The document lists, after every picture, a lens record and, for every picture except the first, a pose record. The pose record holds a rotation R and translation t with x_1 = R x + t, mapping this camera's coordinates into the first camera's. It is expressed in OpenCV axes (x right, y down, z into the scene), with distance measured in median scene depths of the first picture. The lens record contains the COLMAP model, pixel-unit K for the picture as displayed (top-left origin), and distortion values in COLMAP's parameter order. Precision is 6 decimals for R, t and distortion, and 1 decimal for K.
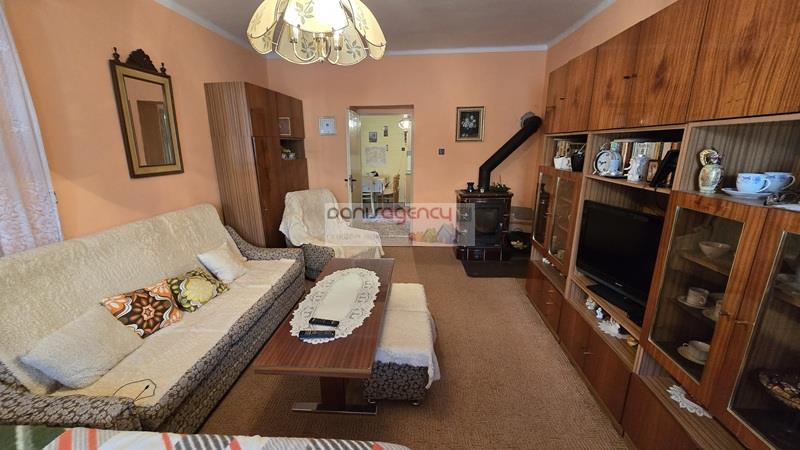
lens RADIAL K [[326.1, 0, 398.0], [0, 326.1, 229.9], [0, 0, 1]] dist [-0.002170, -0.000165]
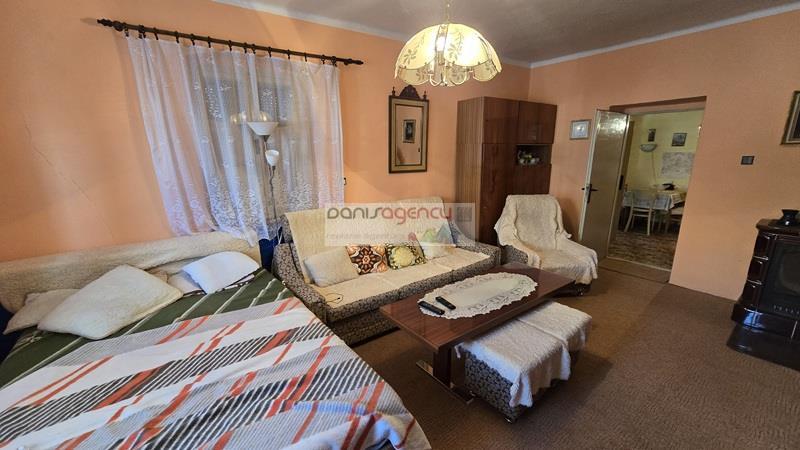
lens RADIAL K [[326.1, 0, 398.0], [0, 326.1, 229.9], [0, 0, 1]] dist [-0.002170, -0.000165]
pose [[0.653402, 0.178431, -0.735682, 0.374837], [-0.187880, 0.979642, 0.070734, -0.018850], [0.733326, 0.092003, 0.673623, 0.050838]]
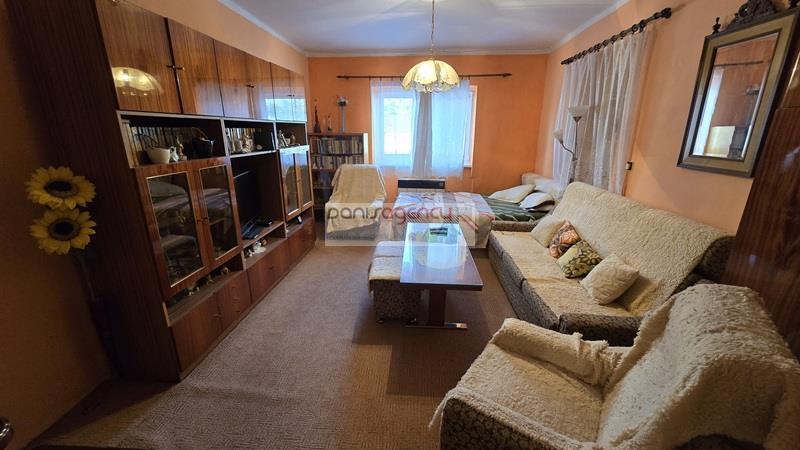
lens RADIAL K [[326.1, 0, 398.0], [0, 326.1, 229.9], [0, 0, 1]] dist [-0.002170, -0.000165]
pose [[-0.999984, 0.000149, -0.005625, -0.004191], [-0.002814, 0.852332, 0.522994, -0.520377], [0.004872, 0.523001, -0.852318, 2.008254]]
